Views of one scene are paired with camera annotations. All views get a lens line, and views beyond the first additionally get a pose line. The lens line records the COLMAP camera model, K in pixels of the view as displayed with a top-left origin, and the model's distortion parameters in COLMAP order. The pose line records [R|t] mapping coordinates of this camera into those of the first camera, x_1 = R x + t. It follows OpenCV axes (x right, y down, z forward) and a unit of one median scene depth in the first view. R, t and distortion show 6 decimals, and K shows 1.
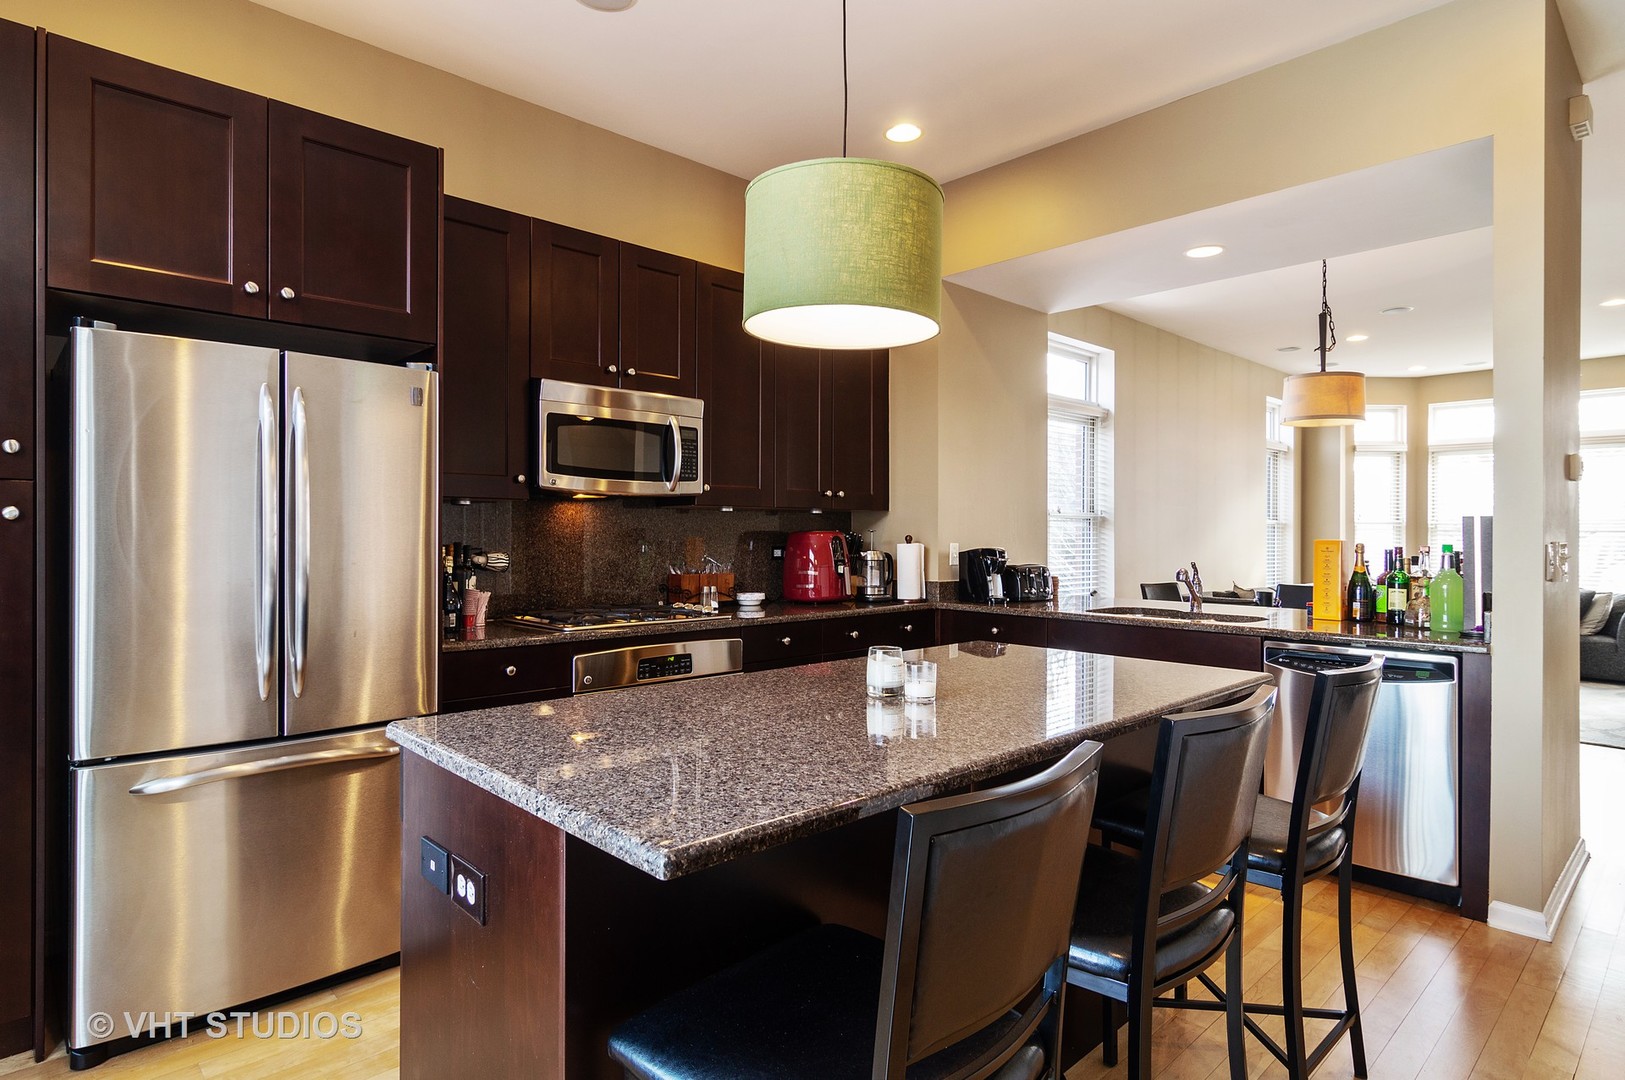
lens RADIAL K [[875.6, 0, 804.2], [0, 875.6, 535.6], [0, 0, 1]] dist [-0.003947, -0.001691]
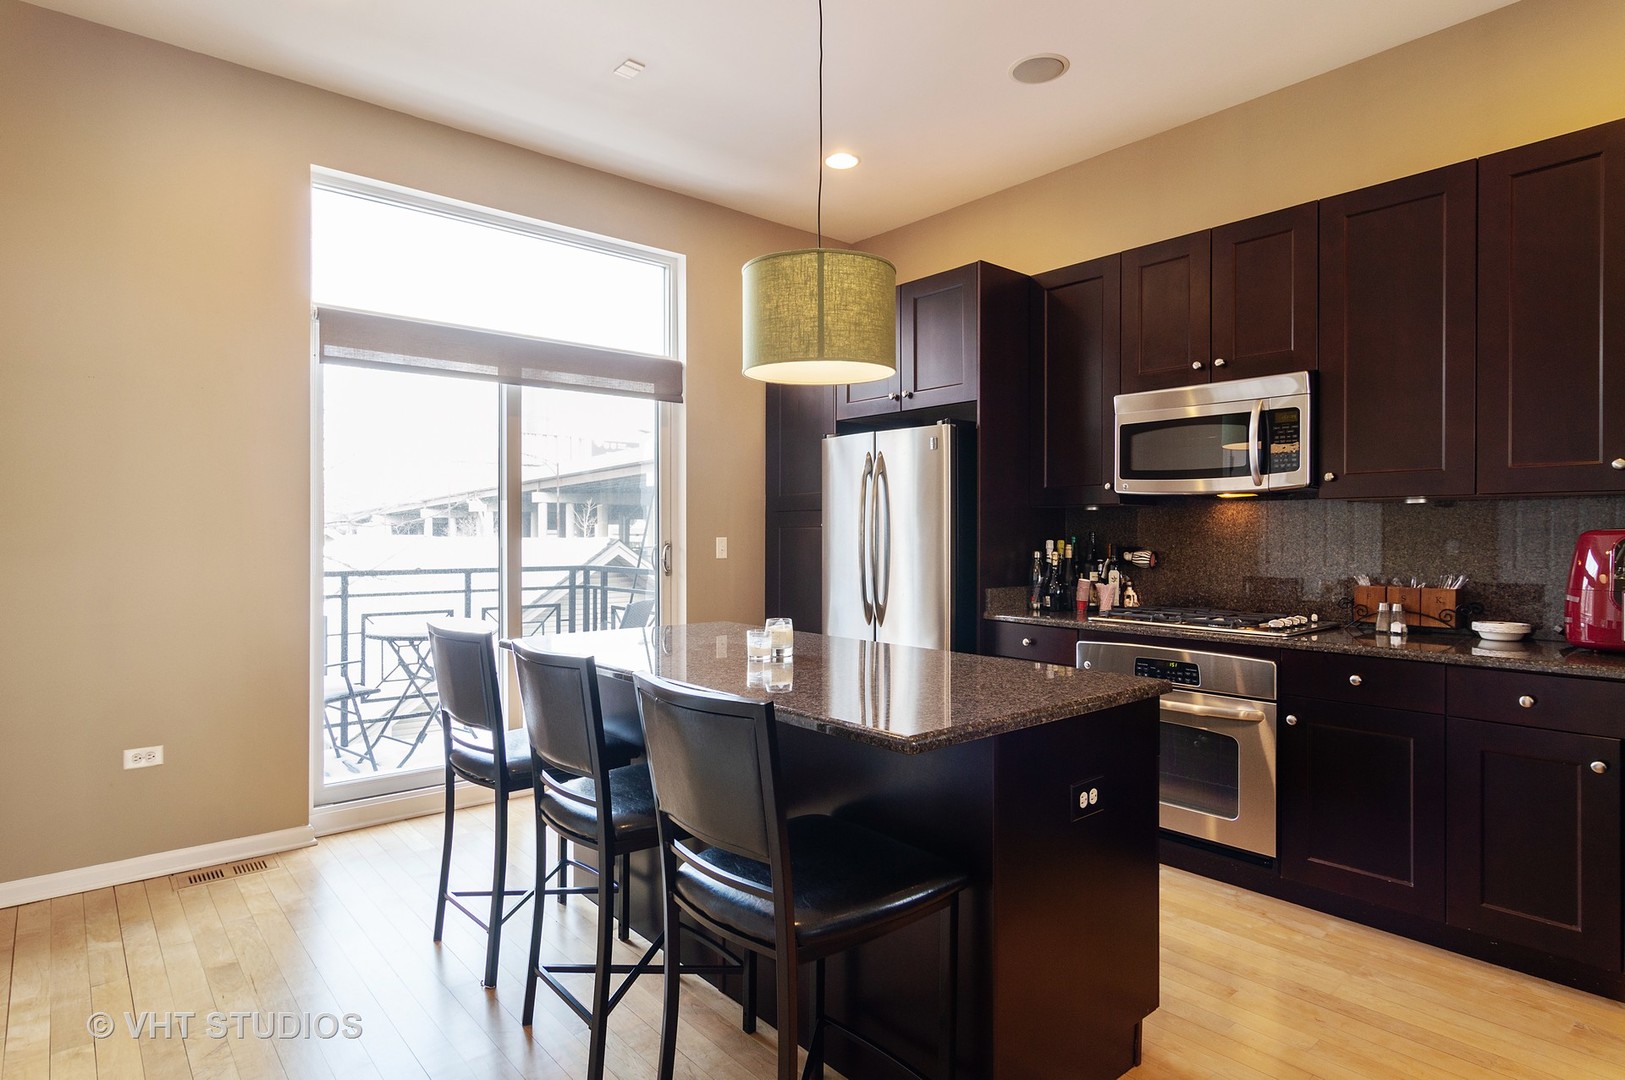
lens RADIAL K [[875.6, 0, 804.2], [0, 875.6, 535.6], [0, 0, 1]] dist [-0.003947, -0.001691]
pose [[-0.045704, -0.001973, -0.998953, 0.779006], [-0.005285, 0.999985, -0.001733, 0.003667], [0.998941, 0.005200, -0.045714, 0.605915]]
